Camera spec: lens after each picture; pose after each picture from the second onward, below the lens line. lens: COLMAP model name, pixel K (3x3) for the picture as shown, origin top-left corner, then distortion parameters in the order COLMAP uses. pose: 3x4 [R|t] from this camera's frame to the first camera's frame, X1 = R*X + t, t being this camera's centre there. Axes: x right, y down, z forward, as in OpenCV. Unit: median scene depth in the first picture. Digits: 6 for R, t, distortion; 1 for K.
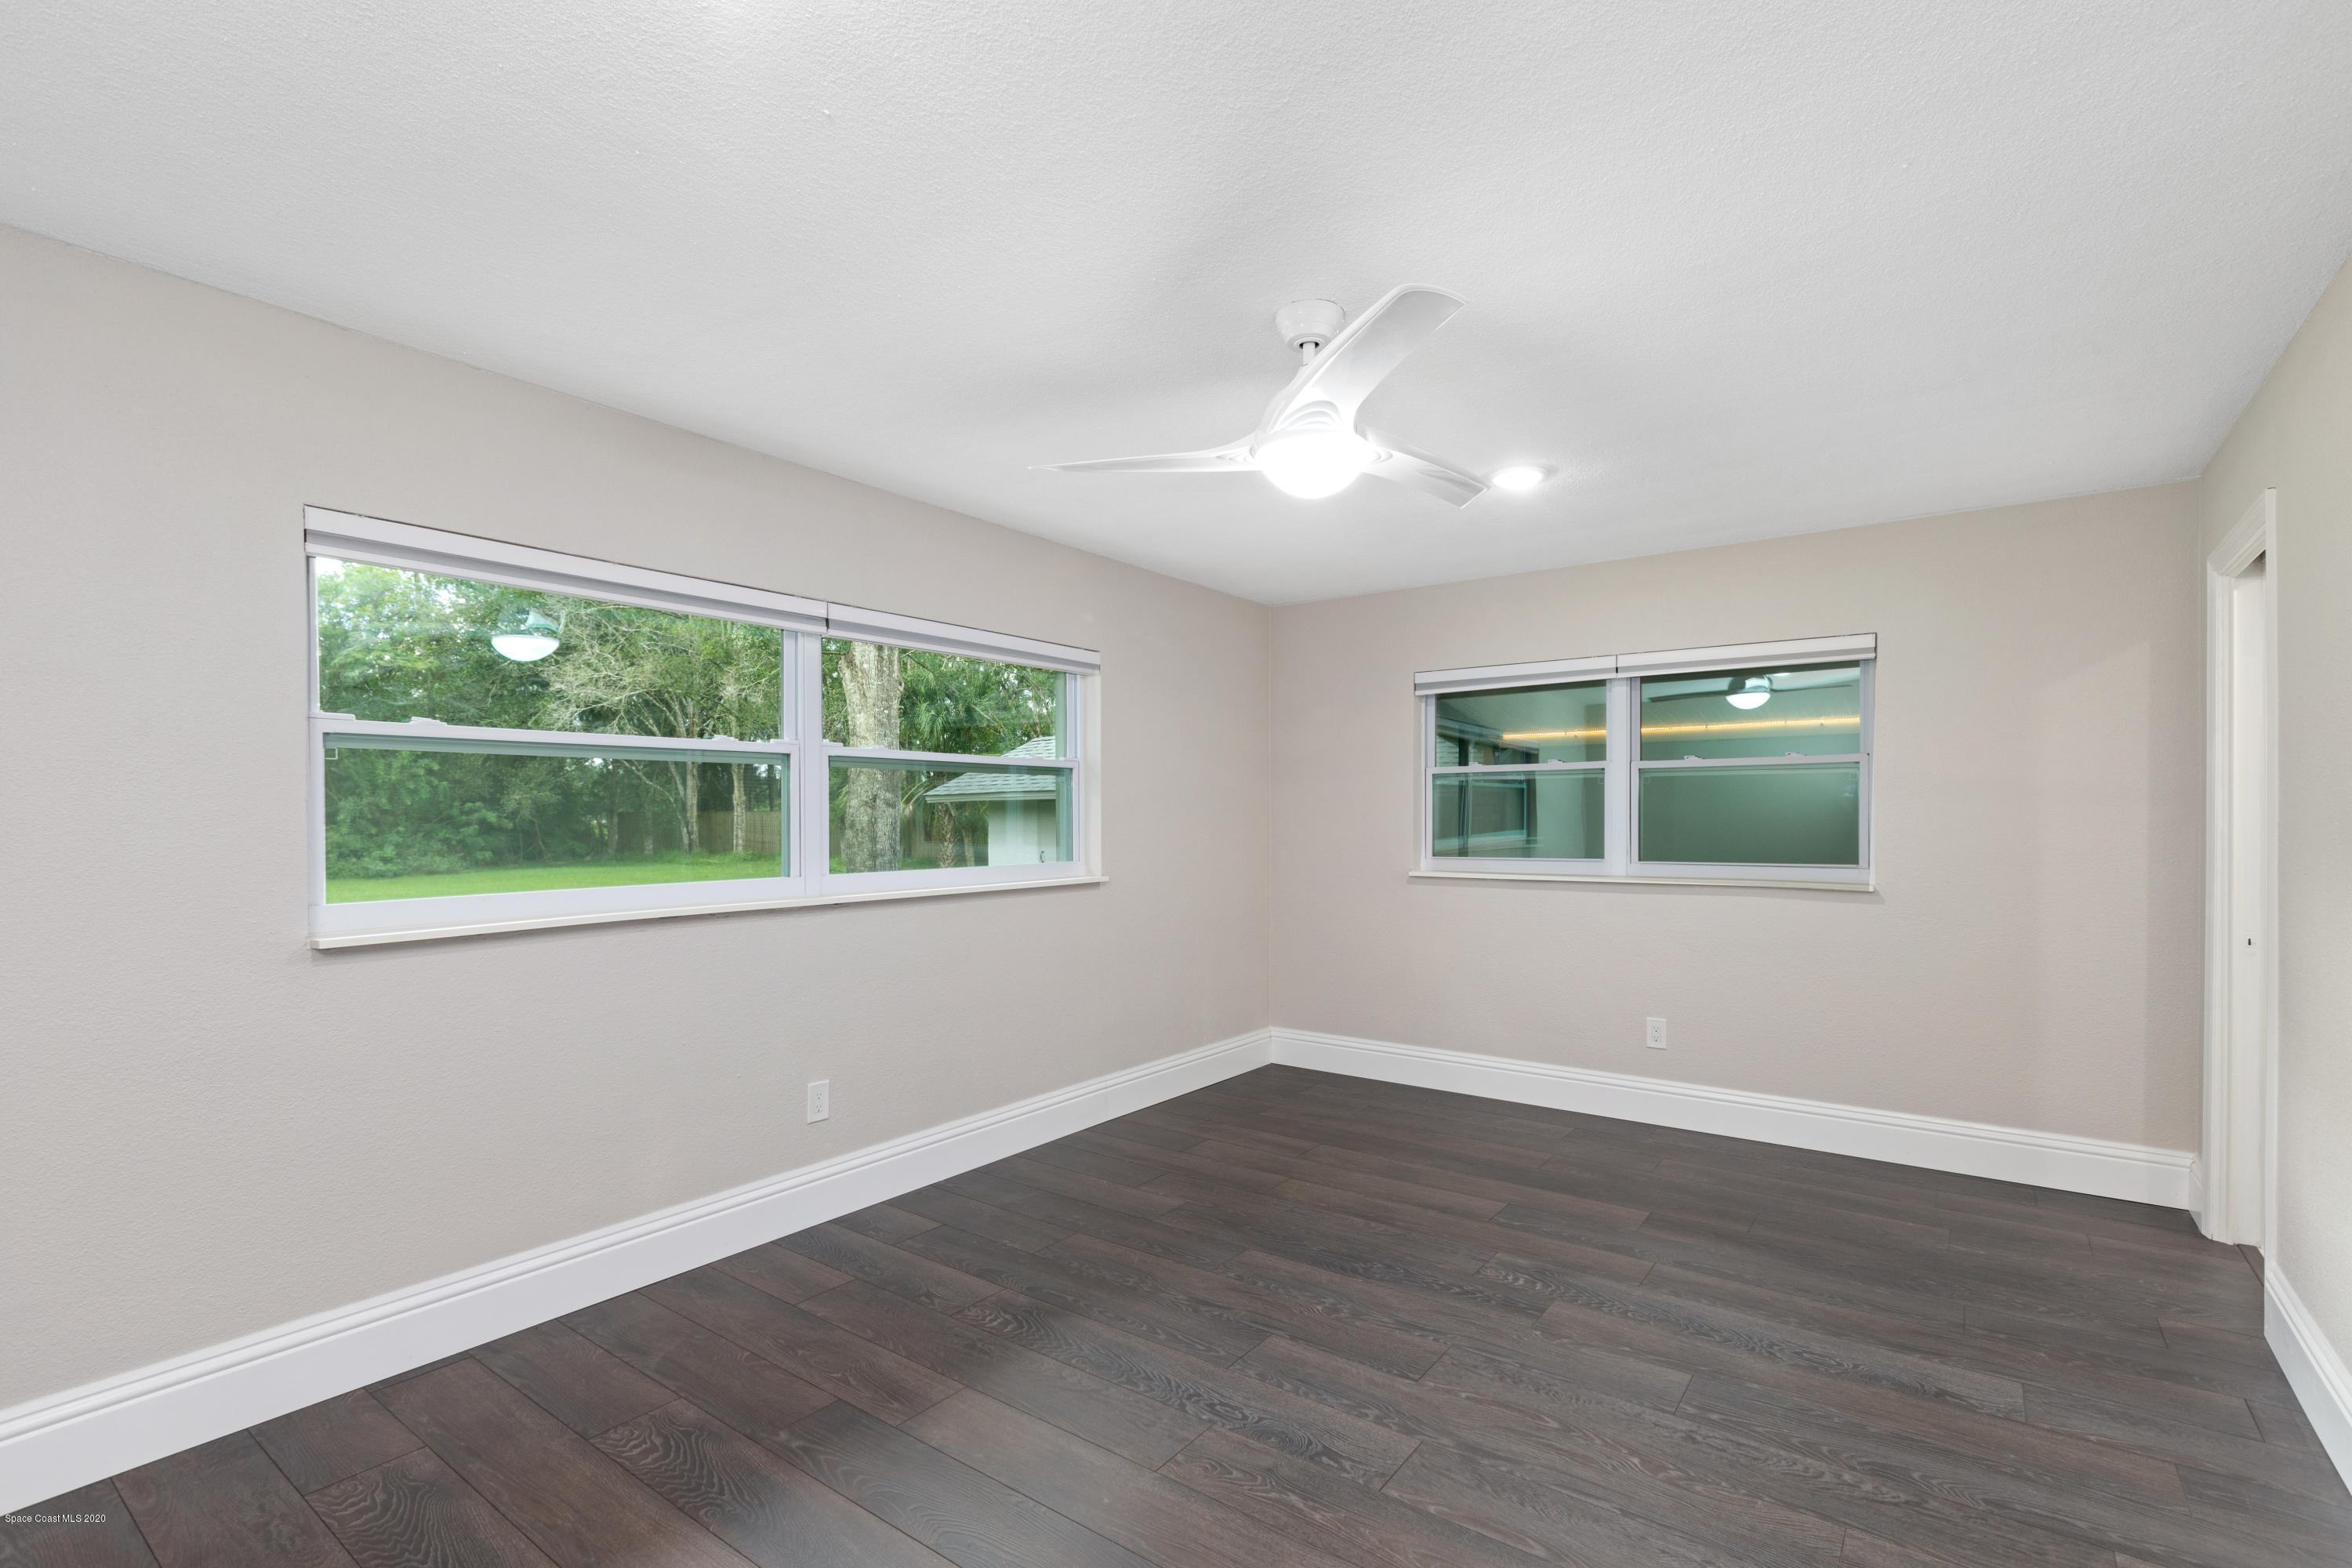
lens RADIAL K [[1054.5, 0, 1161.8], [0, 1054.5, 786.6], [0, 0, 1]] dist [-0.000833, -0.000075]
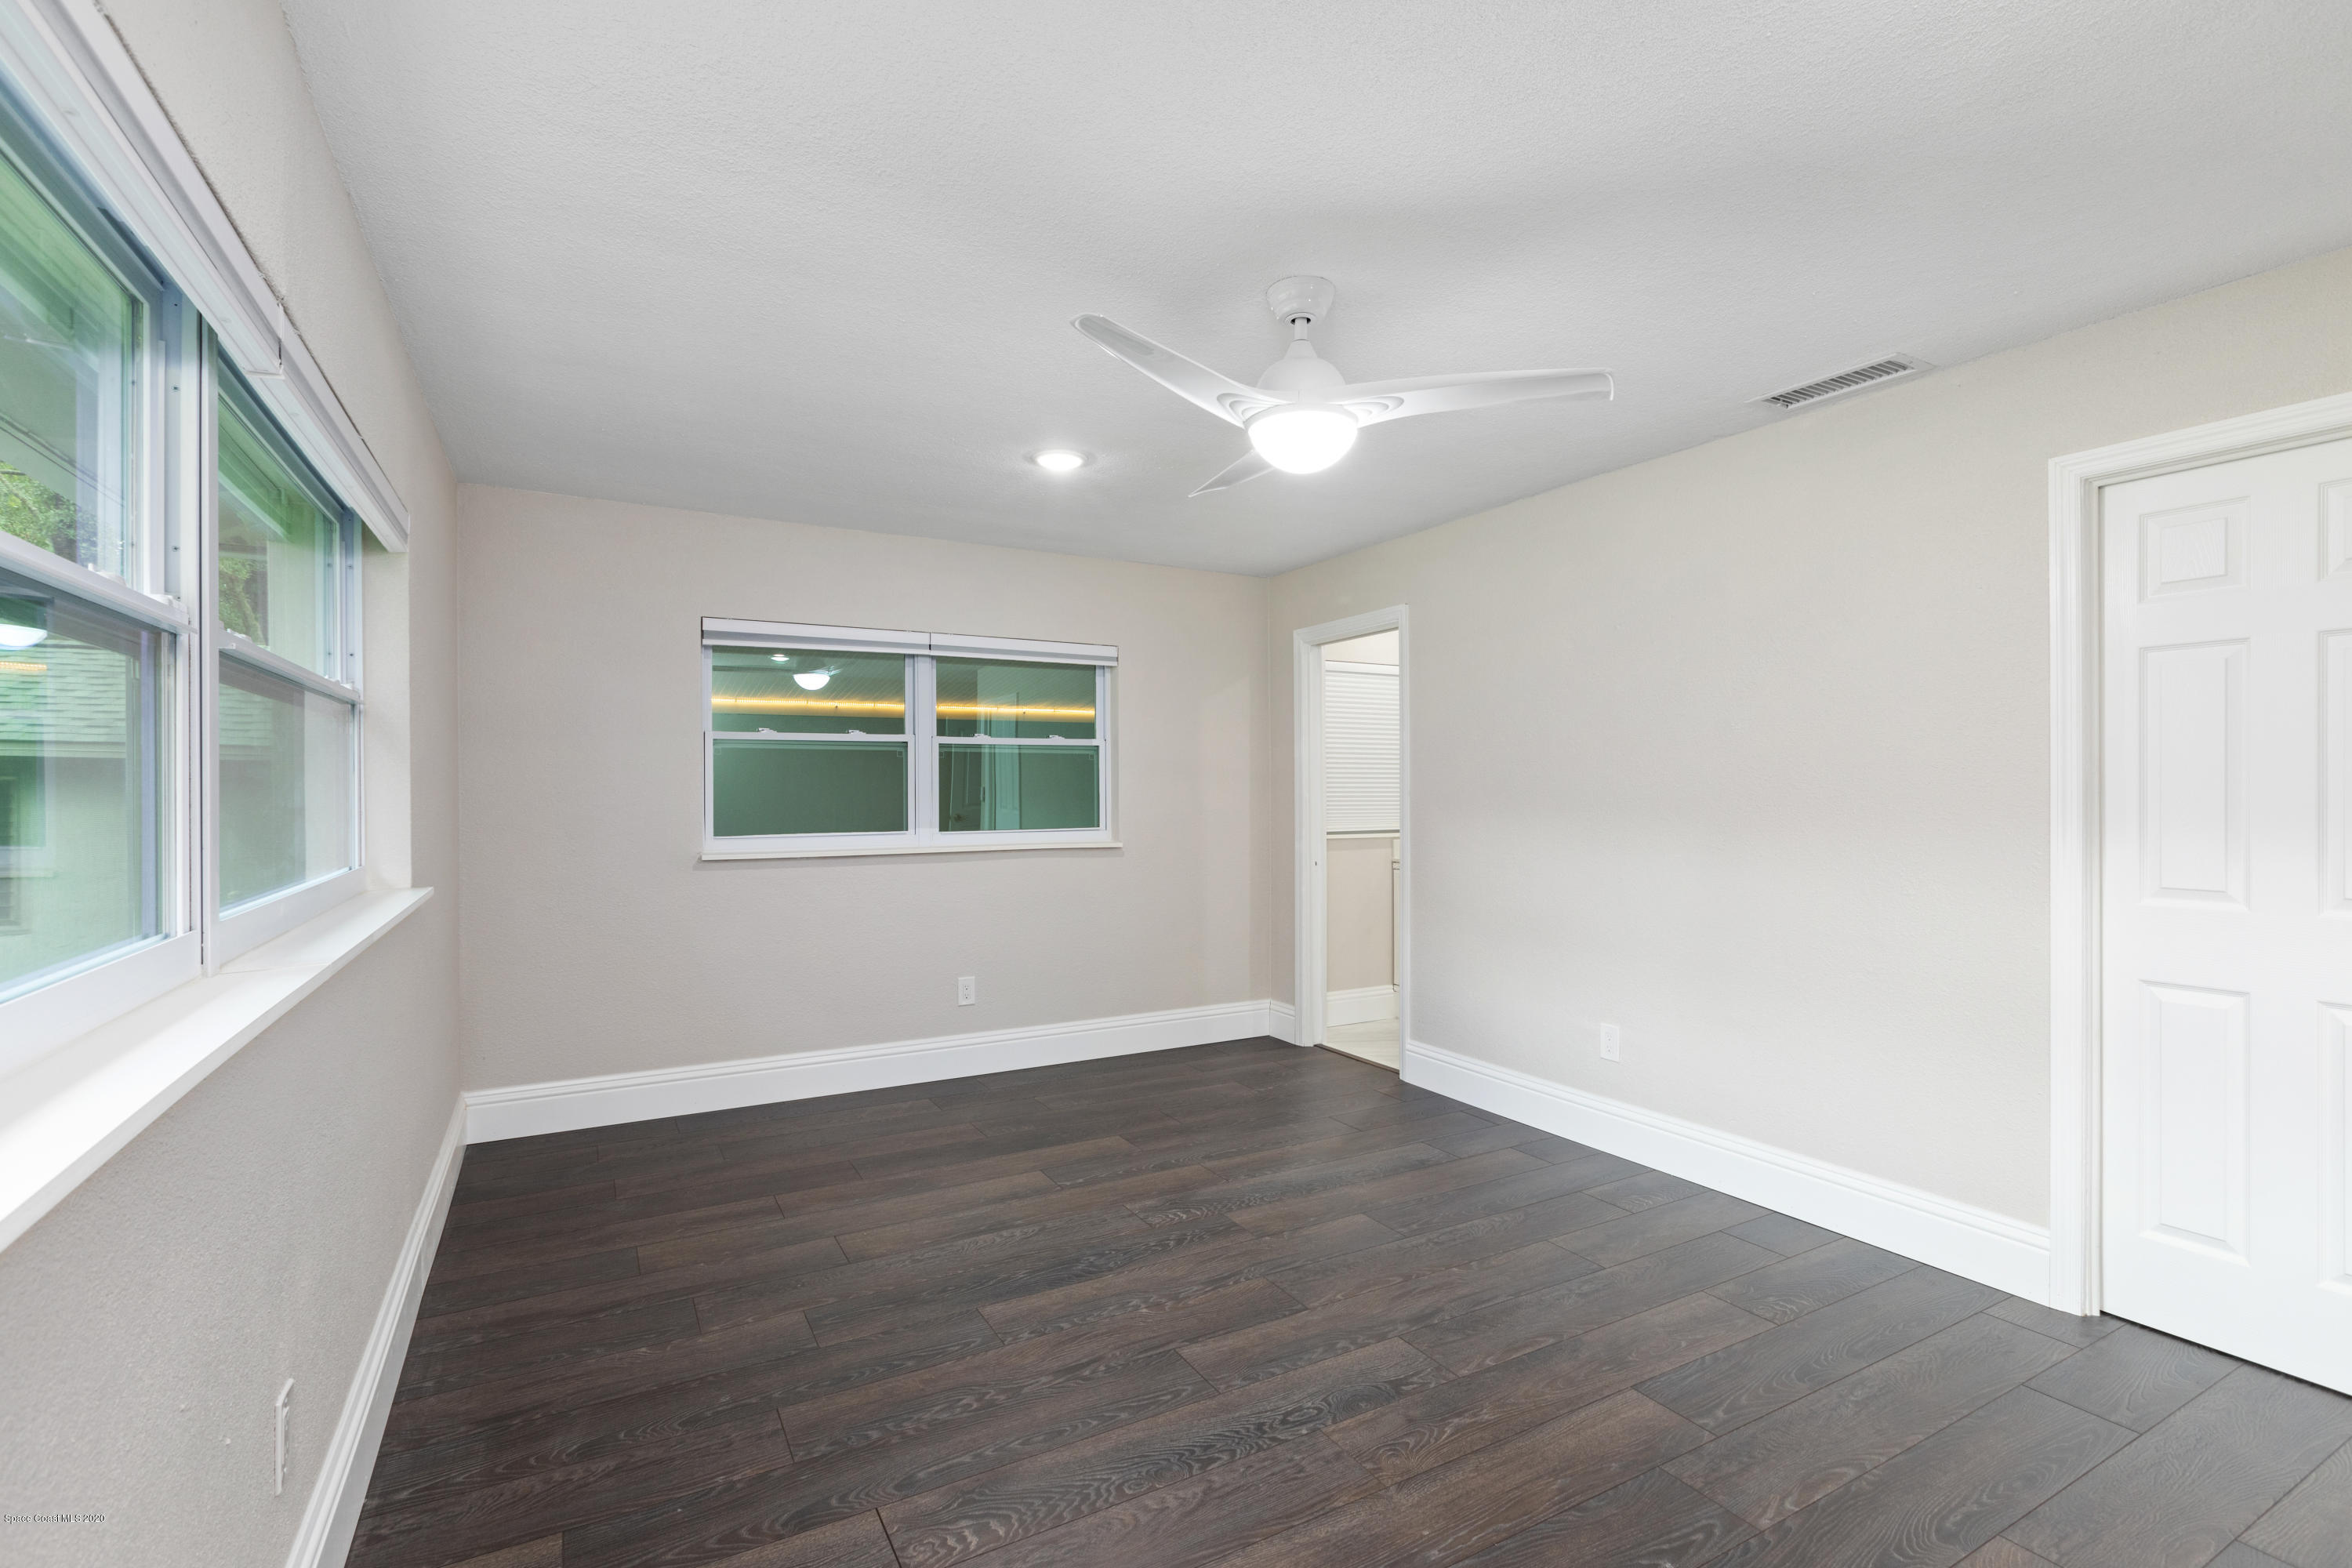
lens RADIAL K [[1068.4, 0, 1174.7], [0, 1068.4, 782.4], [0, 0, 1]] dist [-0.001881, 0.000230]
pose [[0.408636, 0.006386, 0.912675, -0.635335], [-0.023339, 0.999722, 0.003455, 0.018445], [-0.912399, -0.022713, 0.408672, 0.535588]]
